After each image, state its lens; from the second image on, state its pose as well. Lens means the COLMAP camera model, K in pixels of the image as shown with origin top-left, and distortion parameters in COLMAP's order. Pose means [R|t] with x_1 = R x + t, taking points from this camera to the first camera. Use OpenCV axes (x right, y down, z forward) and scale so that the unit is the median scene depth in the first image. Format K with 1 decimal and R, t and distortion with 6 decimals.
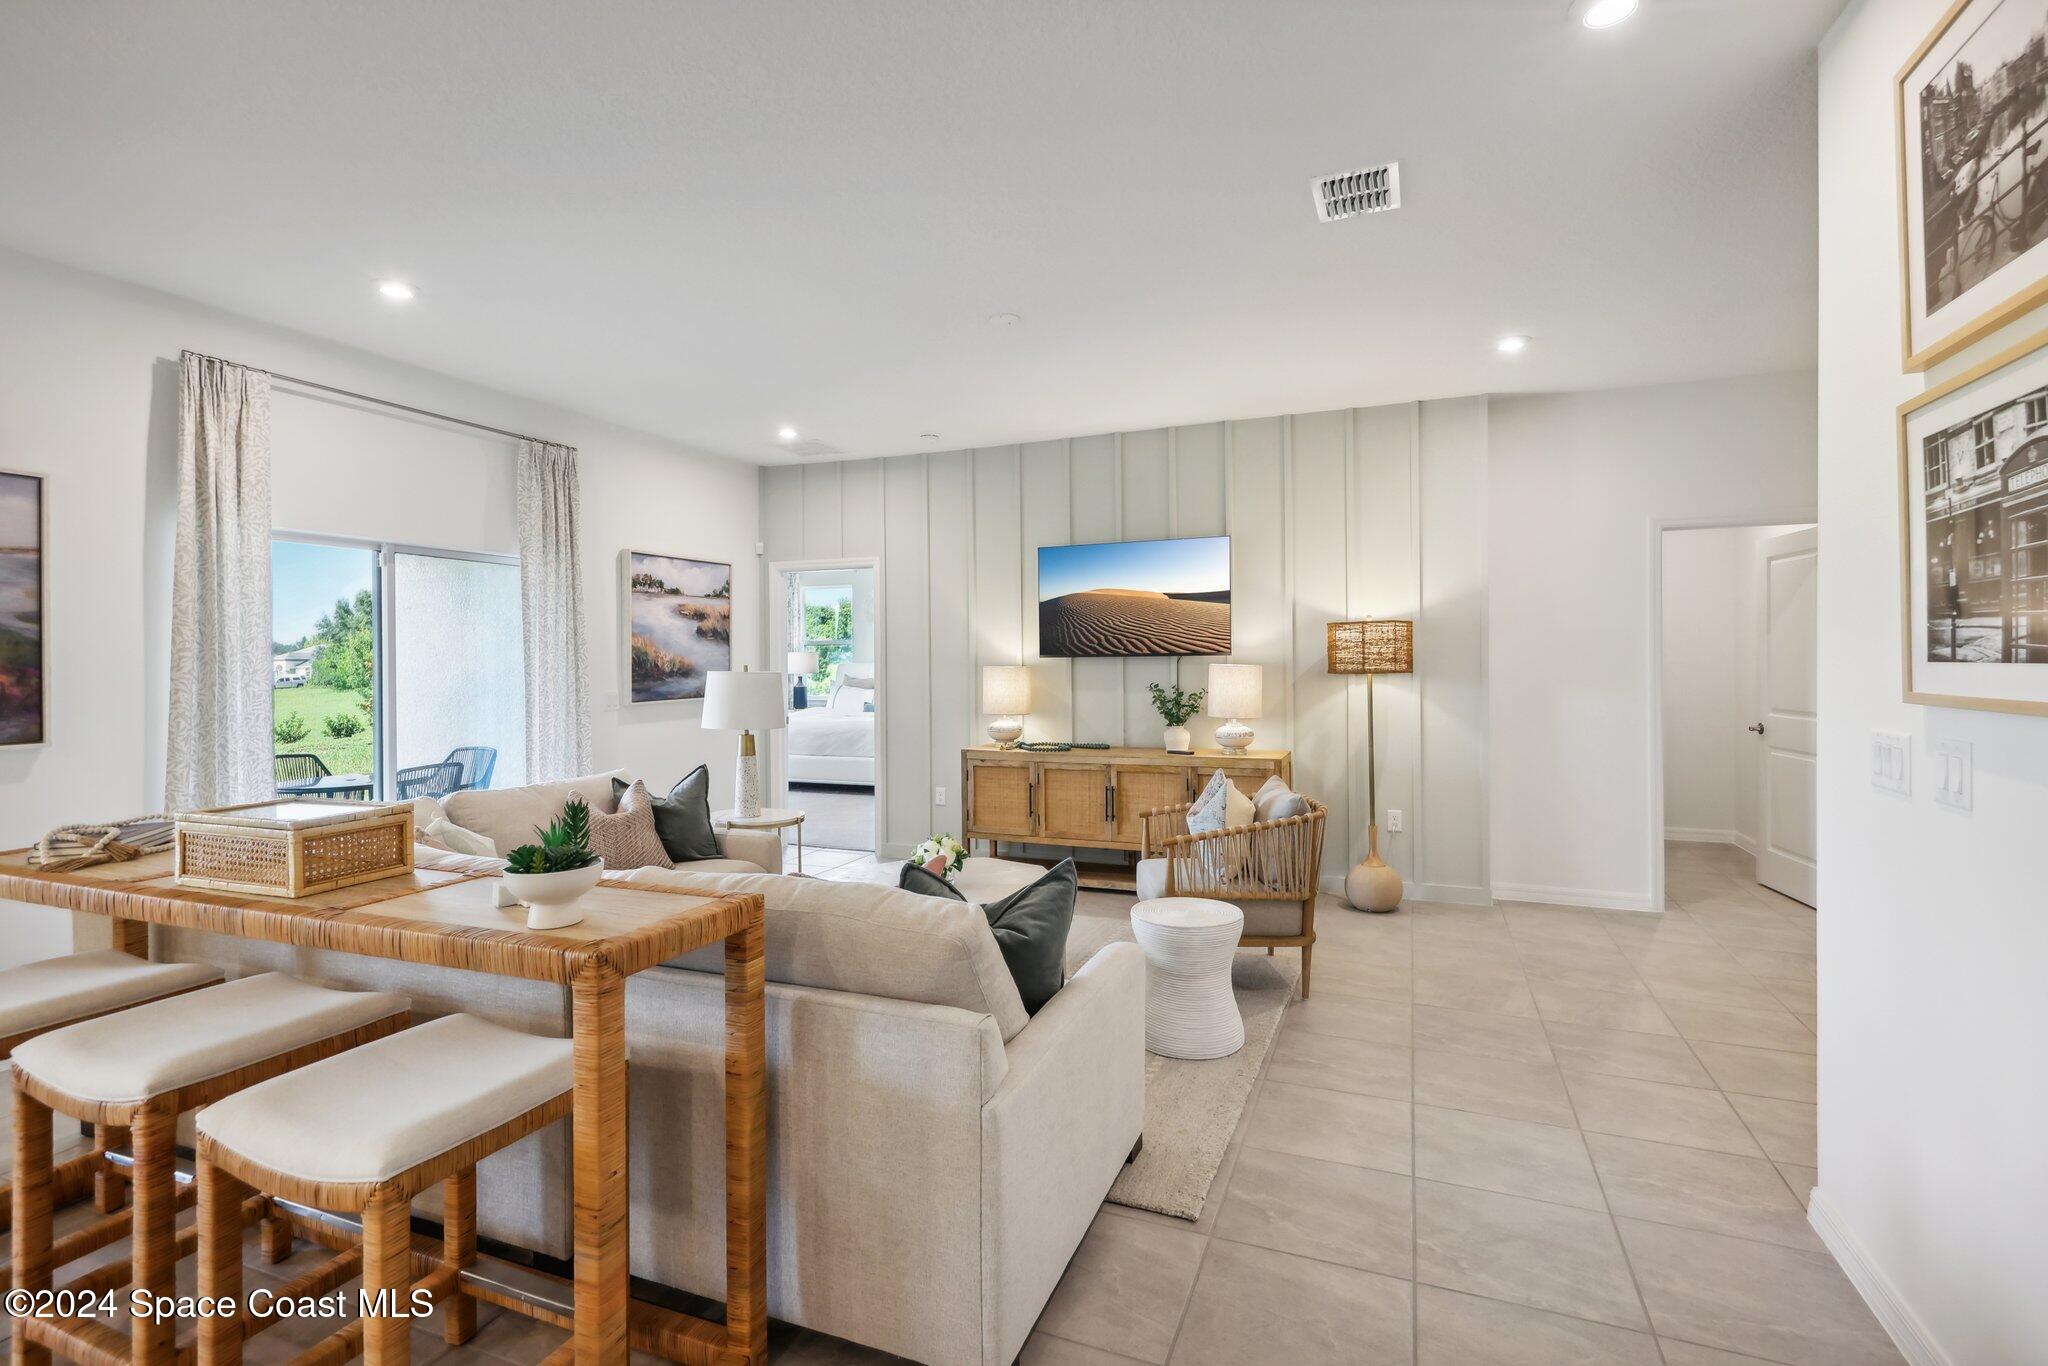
lens RADIAL K [[938.3, 0, 1024.0], [0, 938.3, 683.0], [0, 0, 1]] dist [-0.001145, -0.000466]
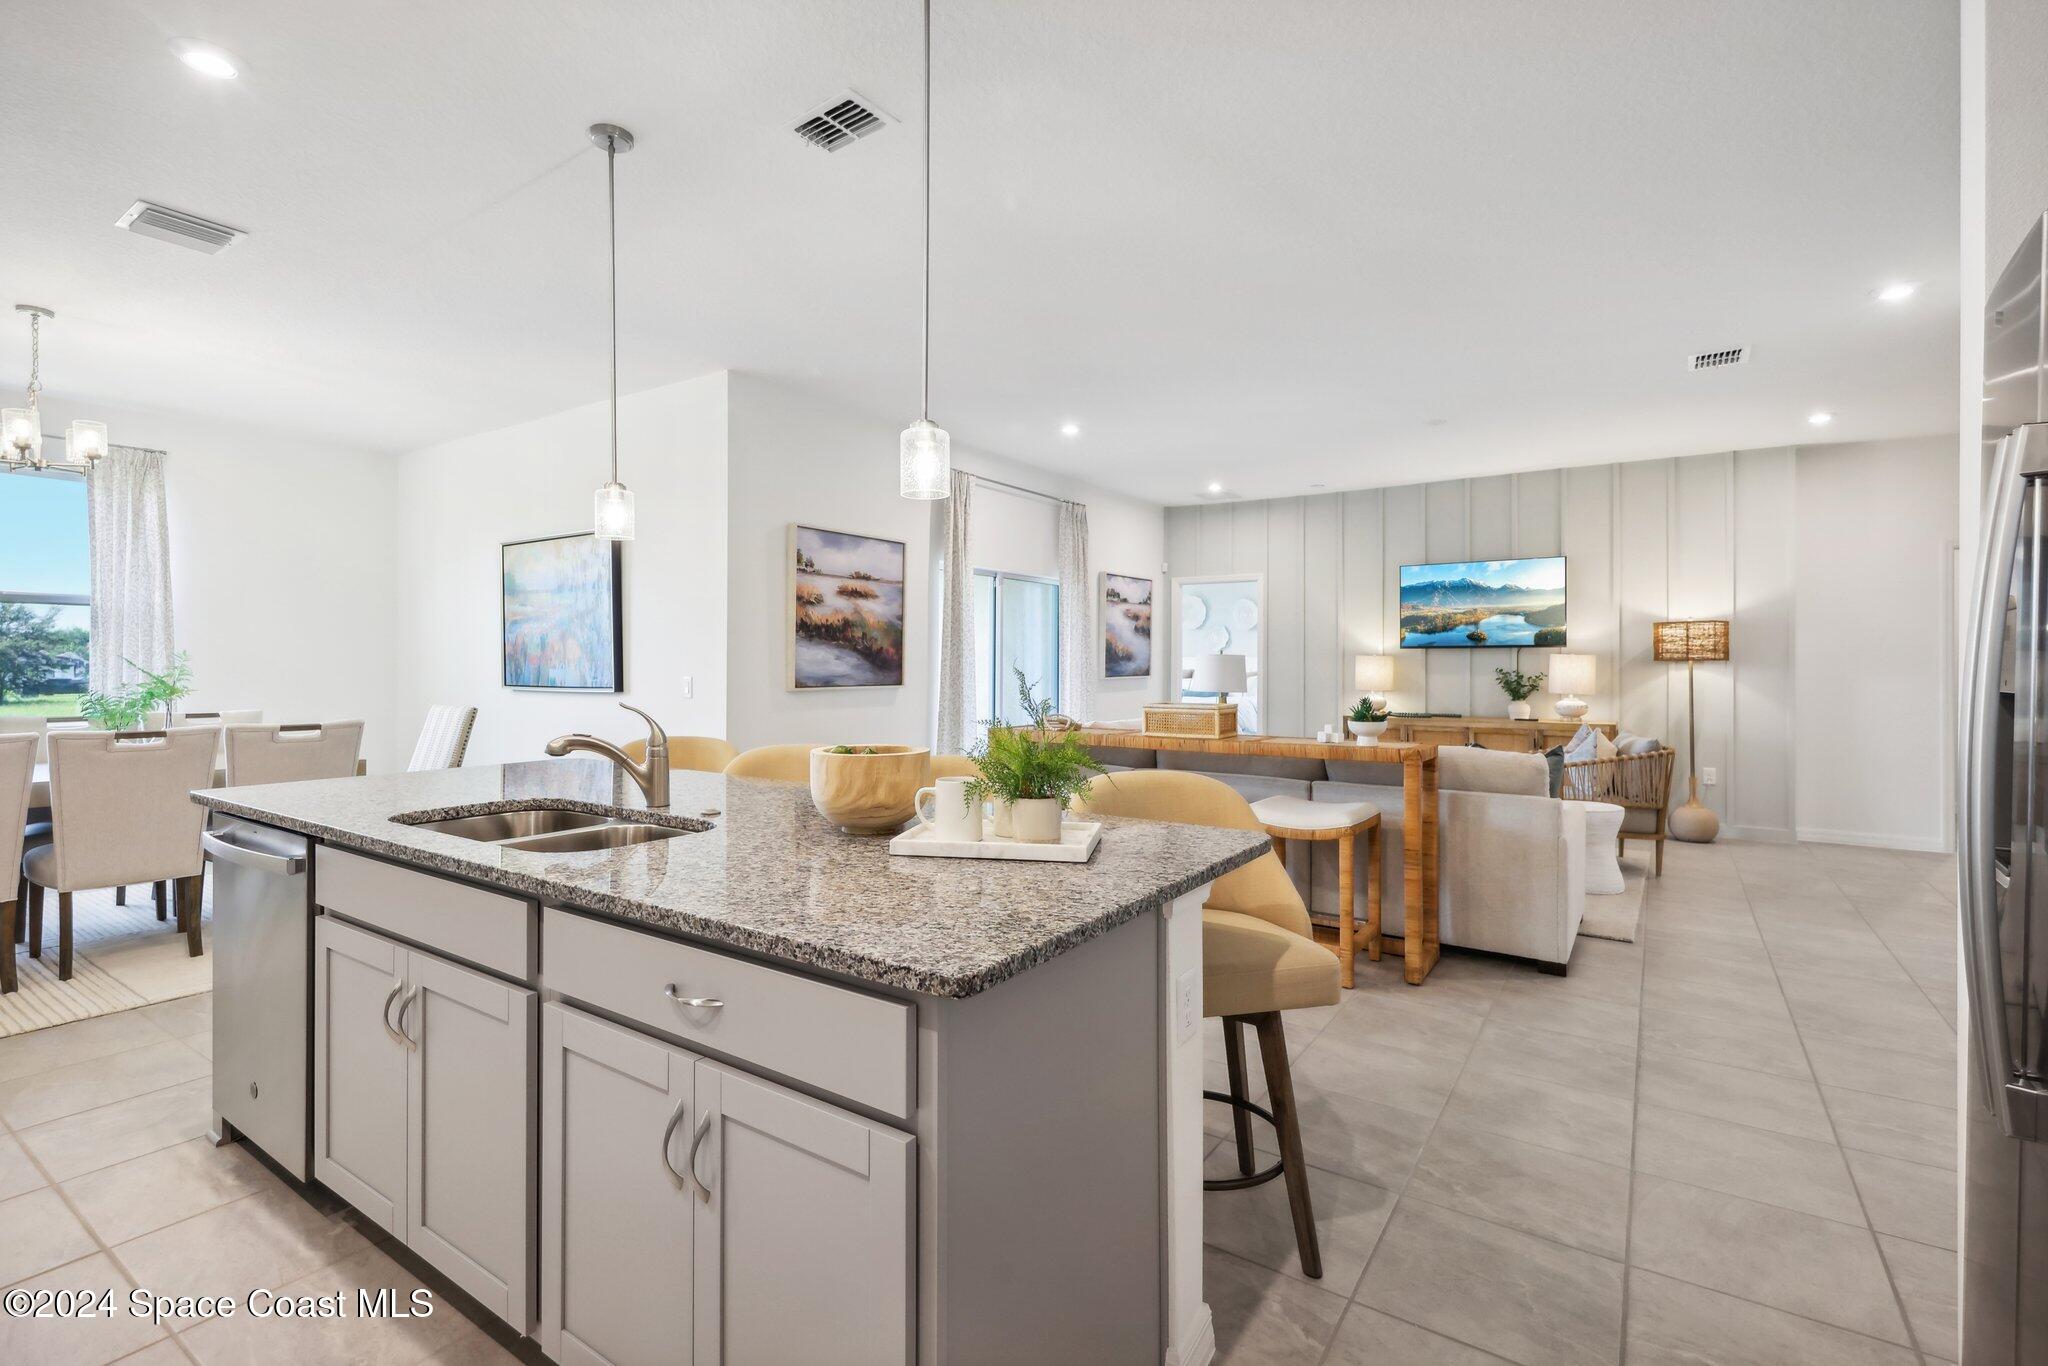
lens RADIAL K [[926.5, 0, 1013.8], [0, 926.5, 668.8], [0, 0, 1]] dist [0.002730, -0.000507]
pose [[0.976342, 0.011880, -0.215904, -0.262420], [-0.015438, 0.999771, -0.014801, 0.032662], [0.215679, 0.017784, 0.976302, -0.449136]]
